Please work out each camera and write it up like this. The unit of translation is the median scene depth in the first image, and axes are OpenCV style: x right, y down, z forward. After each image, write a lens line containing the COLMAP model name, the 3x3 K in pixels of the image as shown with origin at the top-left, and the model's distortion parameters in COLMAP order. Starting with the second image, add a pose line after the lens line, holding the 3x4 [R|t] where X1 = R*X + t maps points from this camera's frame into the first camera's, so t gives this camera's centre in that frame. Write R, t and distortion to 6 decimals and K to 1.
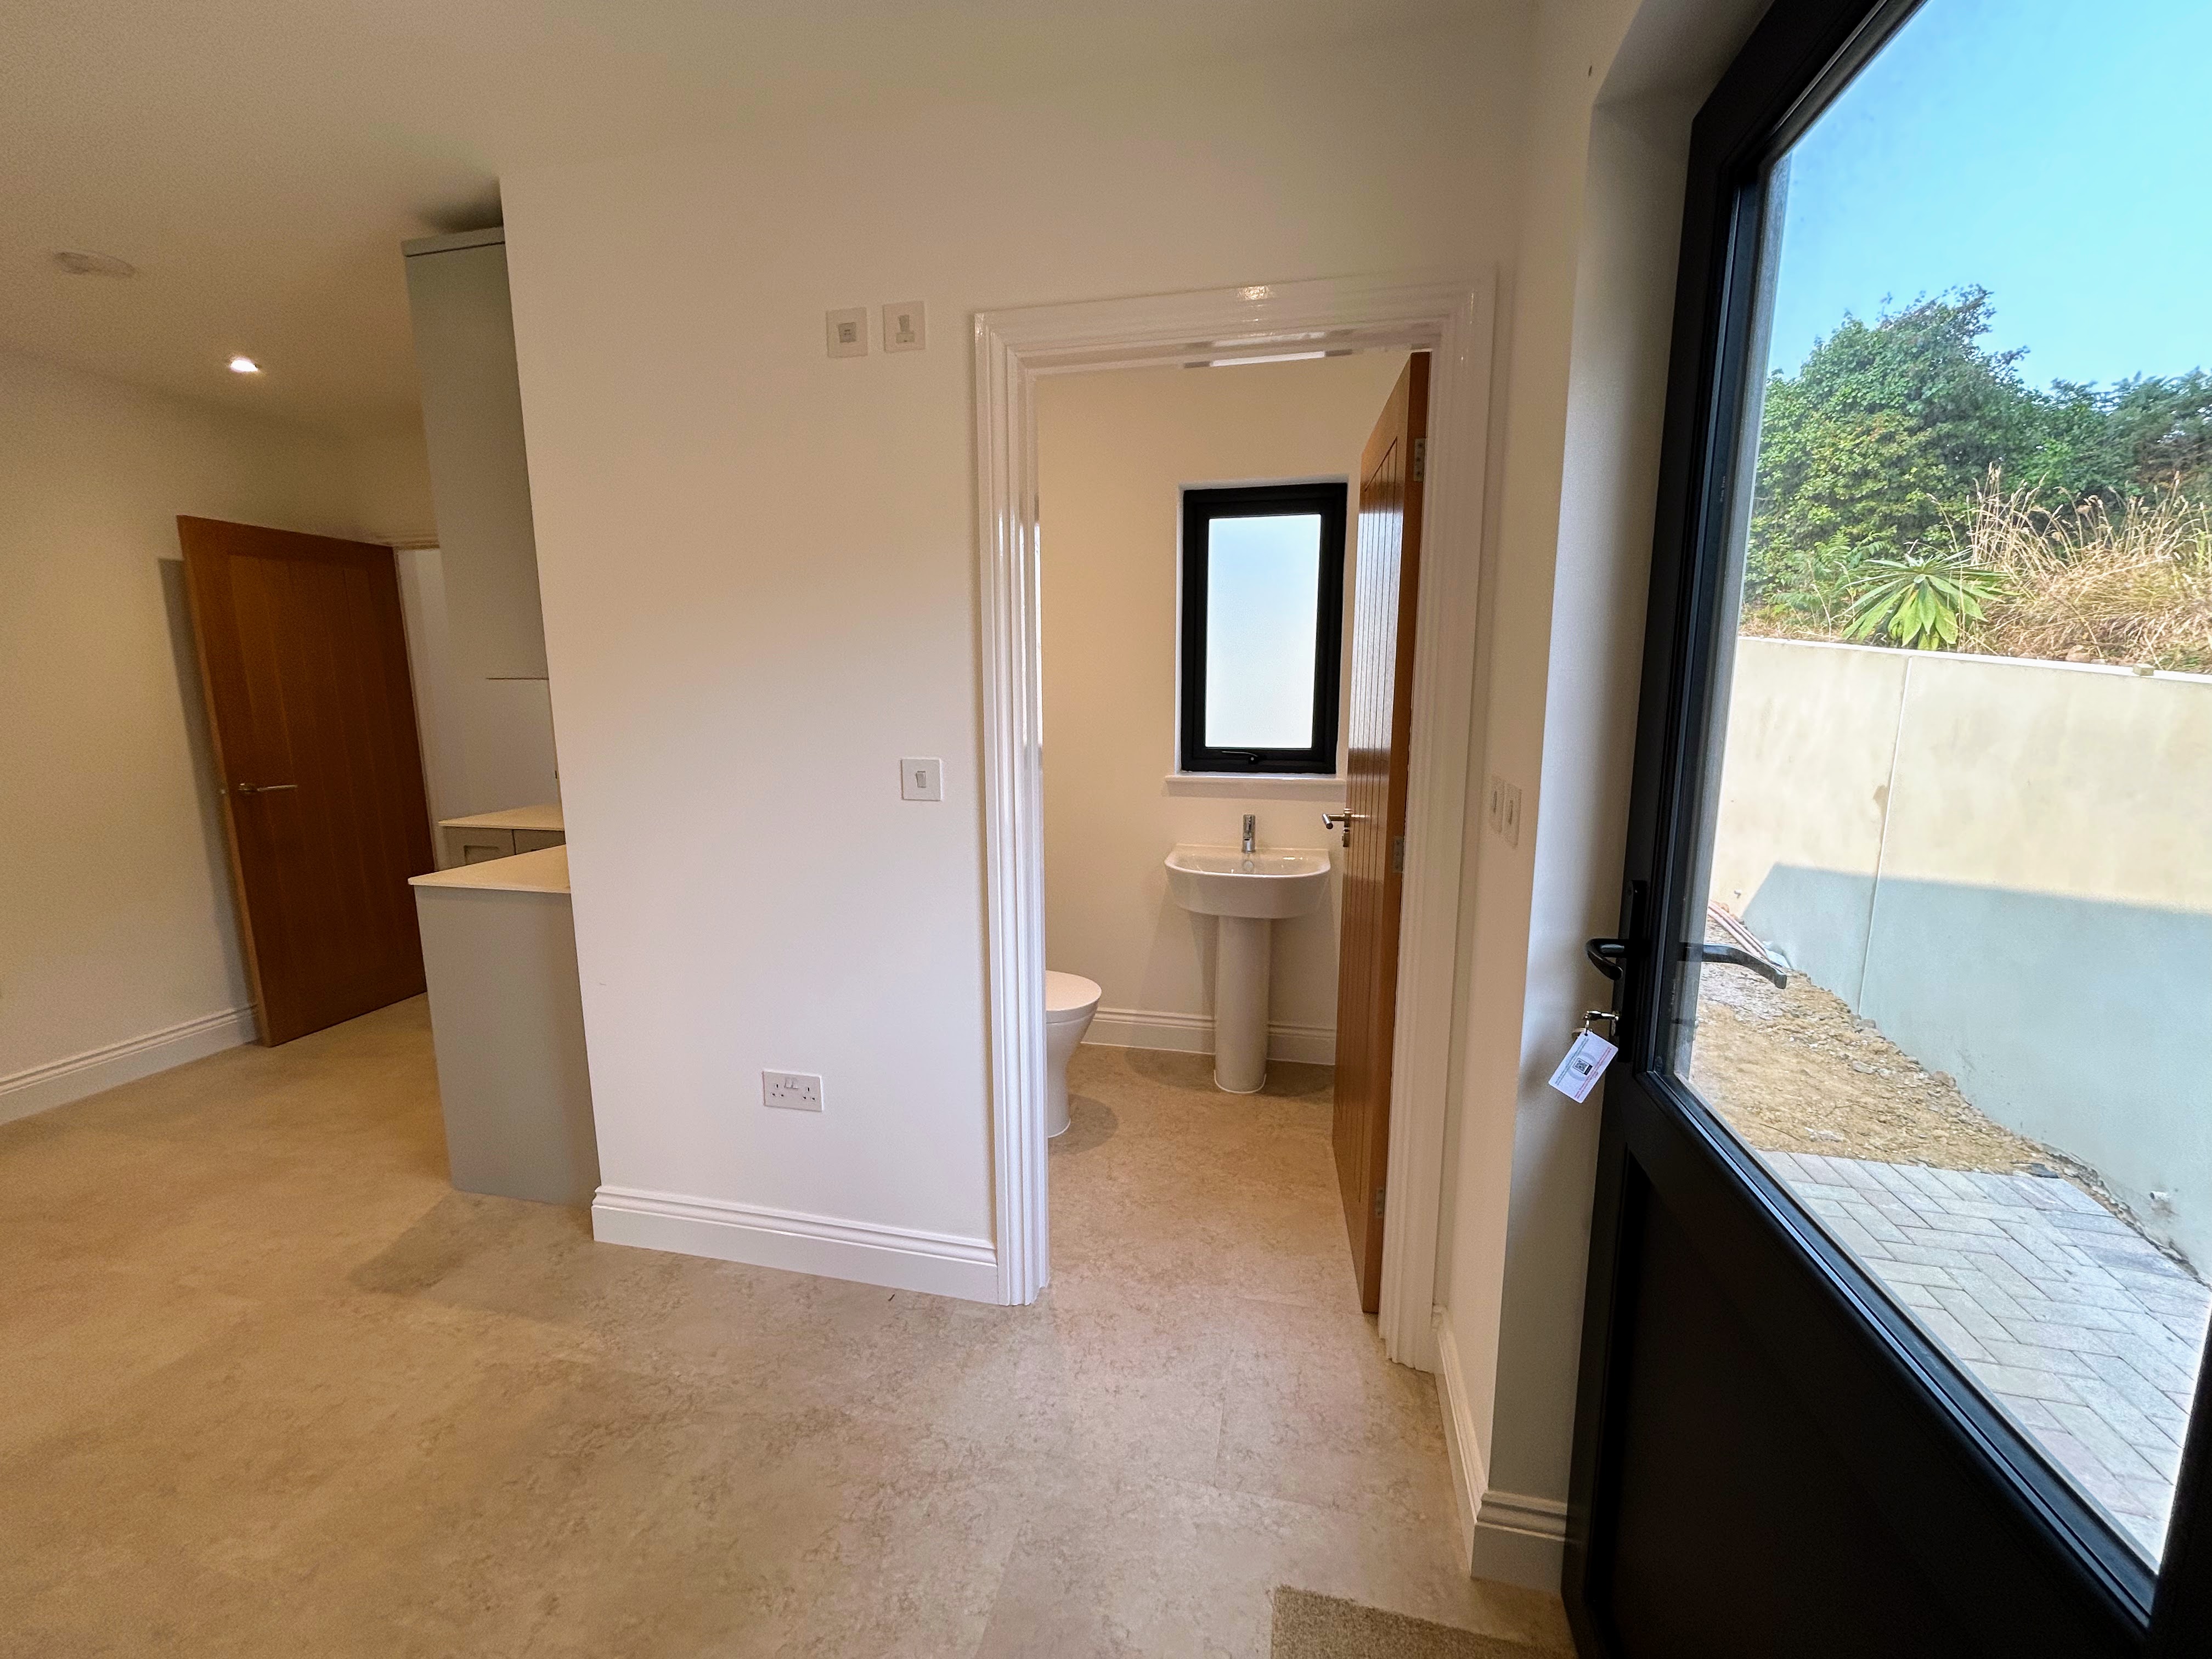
lens RADIAL K [[885.5, 0, 1106.0], [0, 885.5, 829.5], [0, 0, 1]] dist [0.000790, -0.000110]
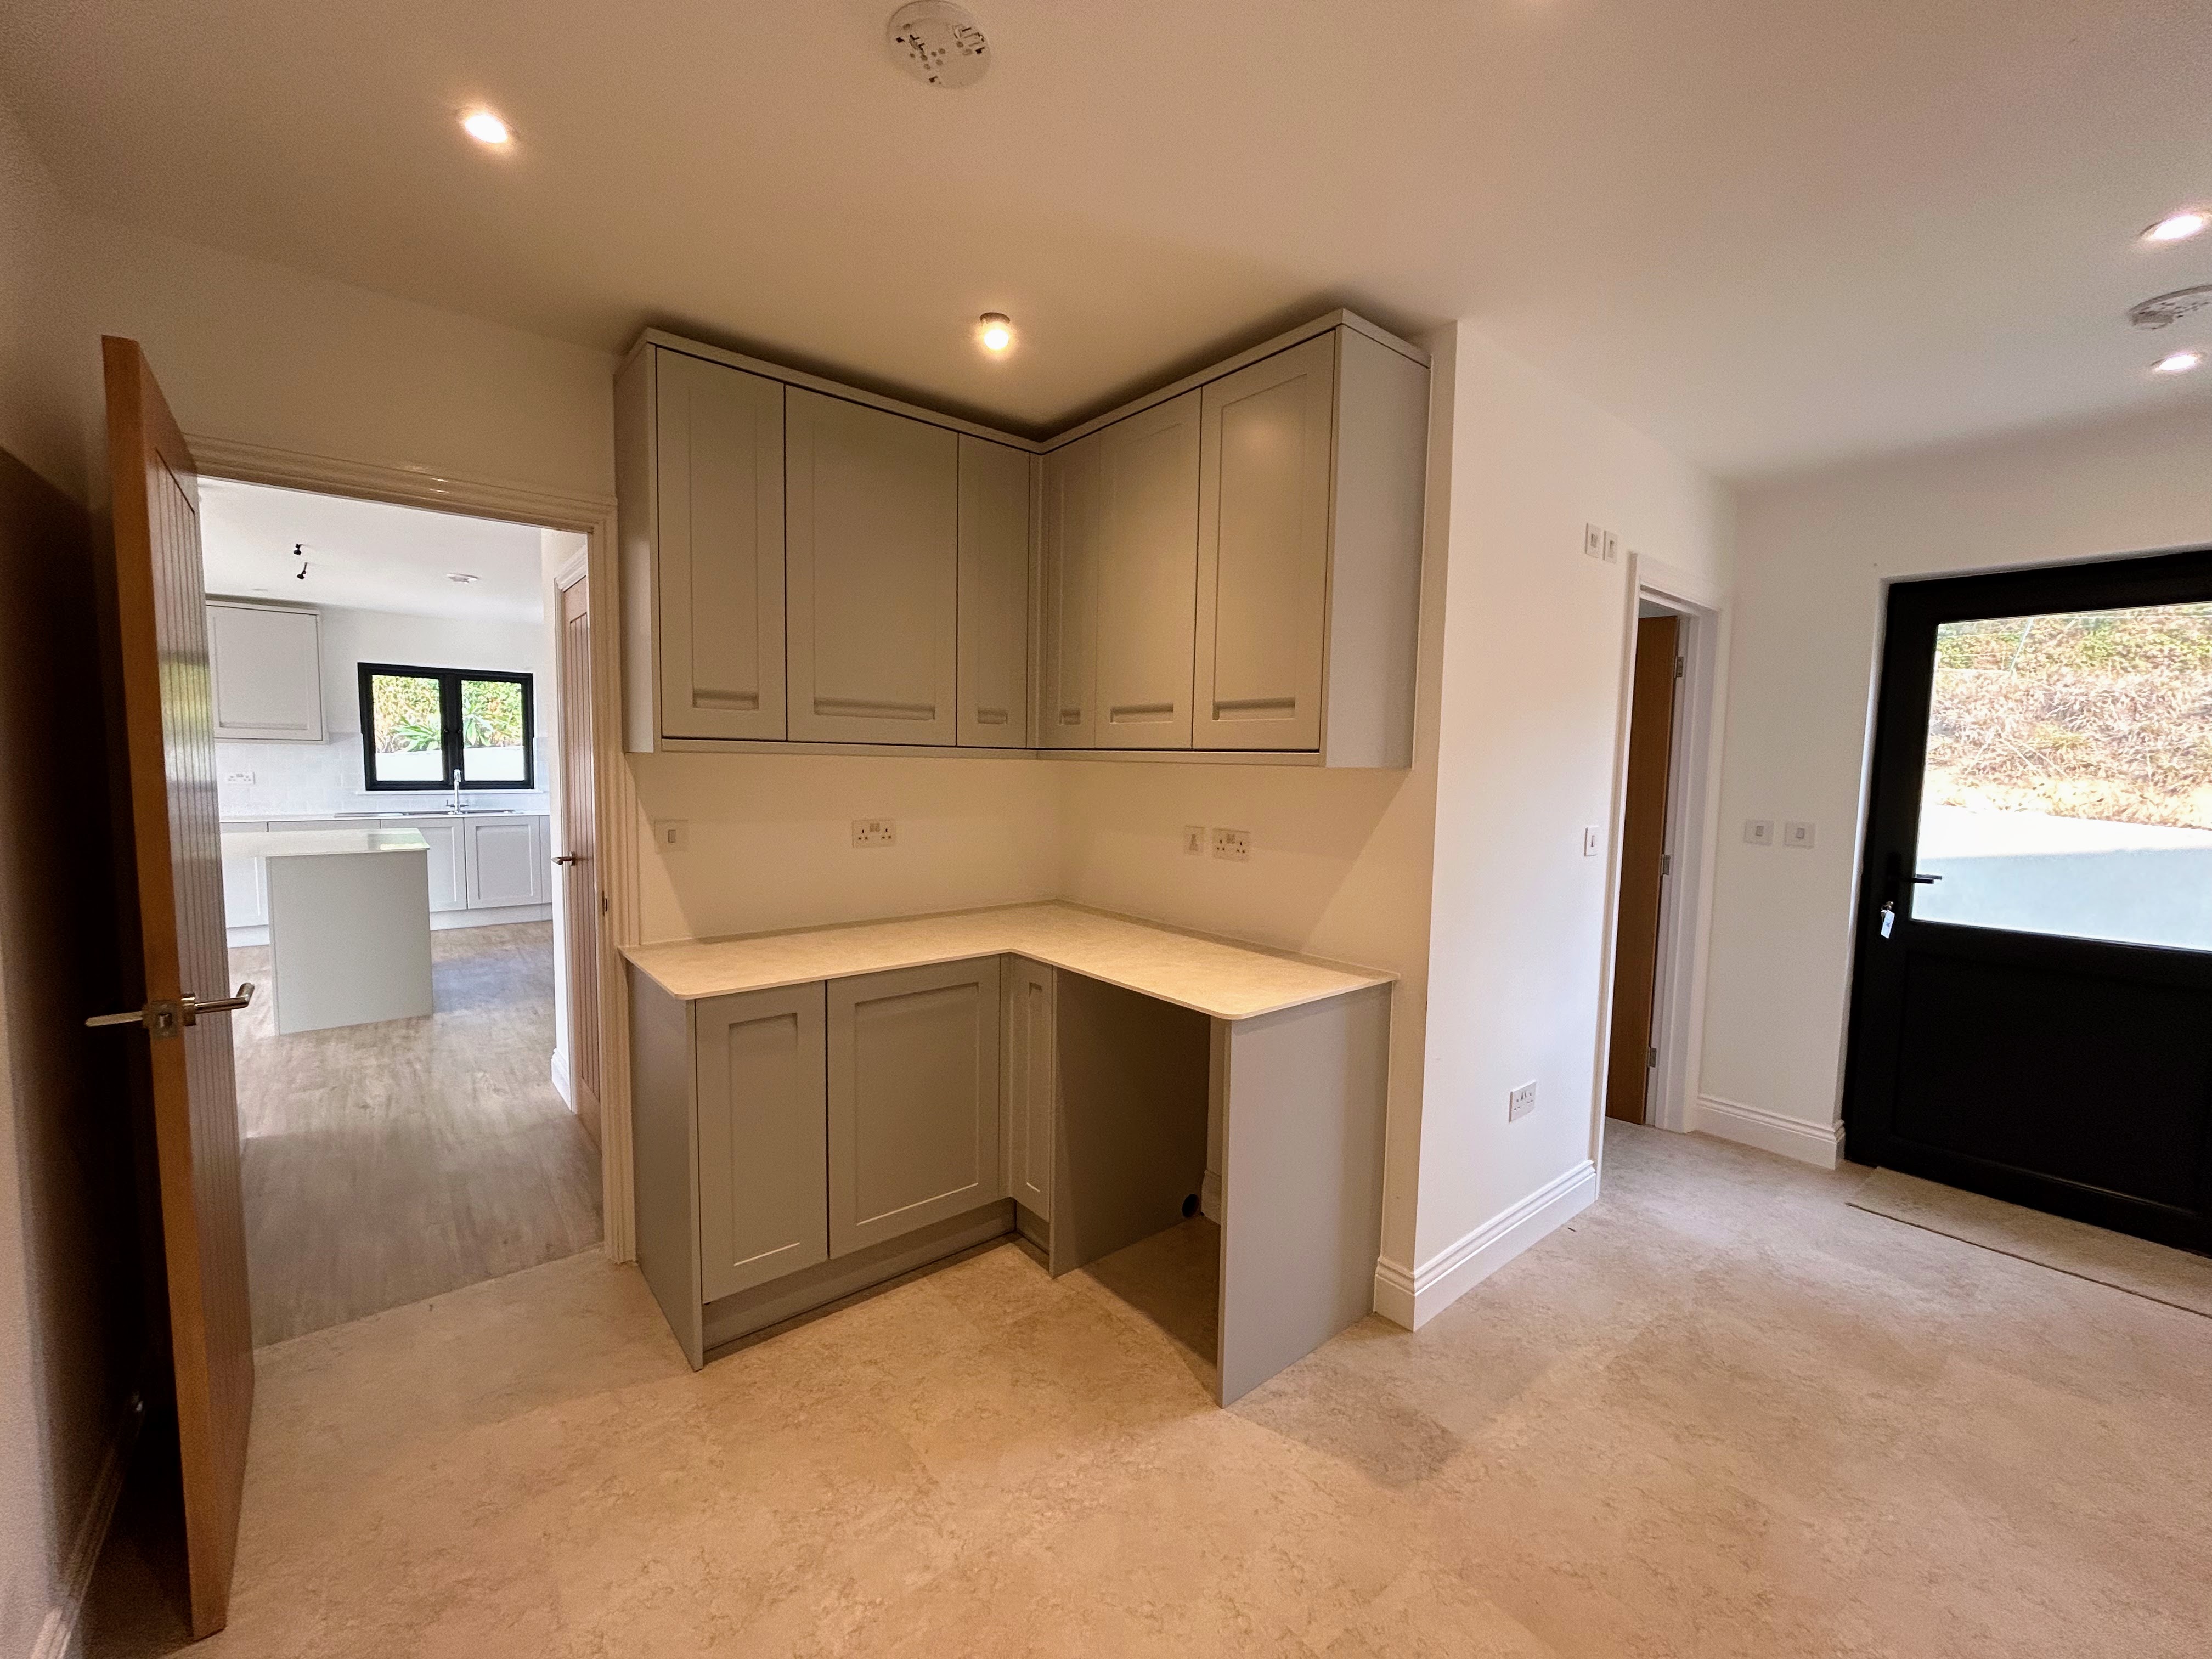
lens RADIAL K [[885.5, 0, 1106.0], [0, 885.5, 829.5], [0, 0, 1]] dist [0.000790, -0.000110]
pose [[0.613686, -0.039467, 0.788563, -1.824061], [0.113852, 0.992735, -0.038918, -0.104076], [-0.781298, 0.113663, 0.613721, 0.715017]]
